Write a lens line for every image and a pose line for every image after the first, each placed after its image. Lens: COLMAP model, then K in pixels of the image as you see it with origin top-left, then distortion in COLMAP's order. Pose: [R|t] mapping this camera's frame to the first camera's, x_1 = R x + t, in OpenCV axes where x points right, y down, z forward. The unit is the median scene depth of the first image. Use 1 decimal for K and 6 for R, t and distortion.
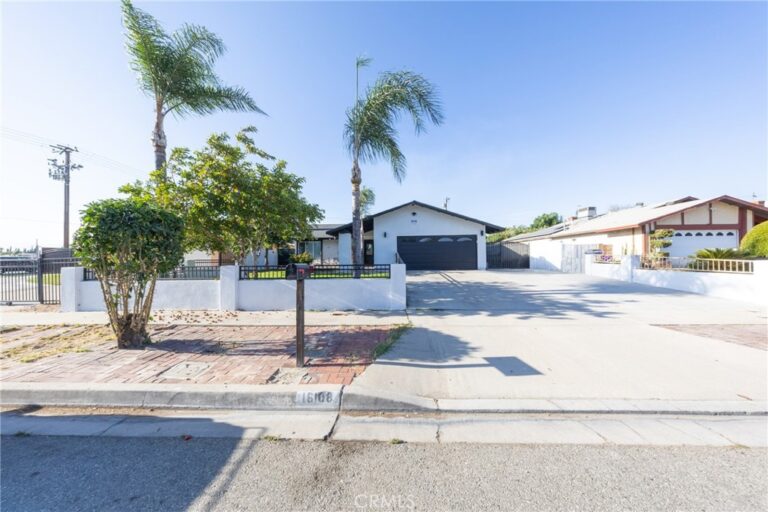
lens RADIAL K [[211.6, 0, 384.0], [0, 211.6, 256.0], [0, 0, 1]] dist [-0.000189, -0.000006]
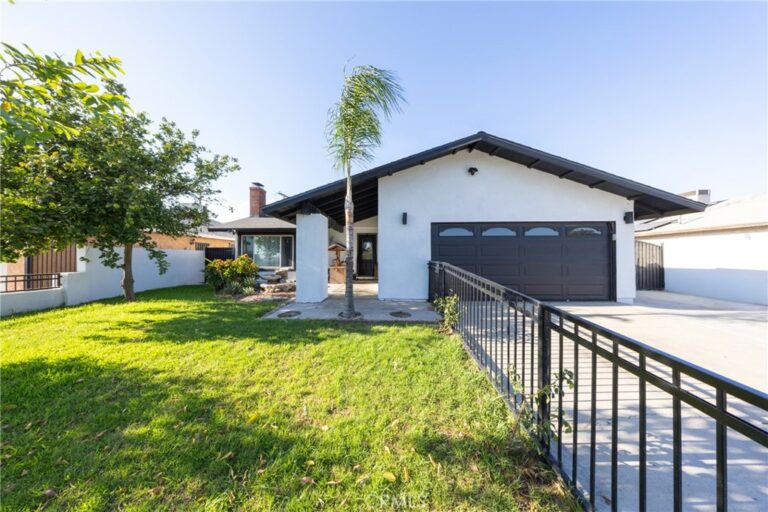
lens RADIAL K [[211.6, 0, 384.0], [0, 211.6, 256.0], [0, 0, 1]] dist [-0.000189, -0.000006]
pose [[0.999927, 0.009061, 0.007980, -0.039107], [-0.009064, 0.999959, 0.000332, -0.024701], [-0.007977, -0.000404, 0.999968, 0.565398]]
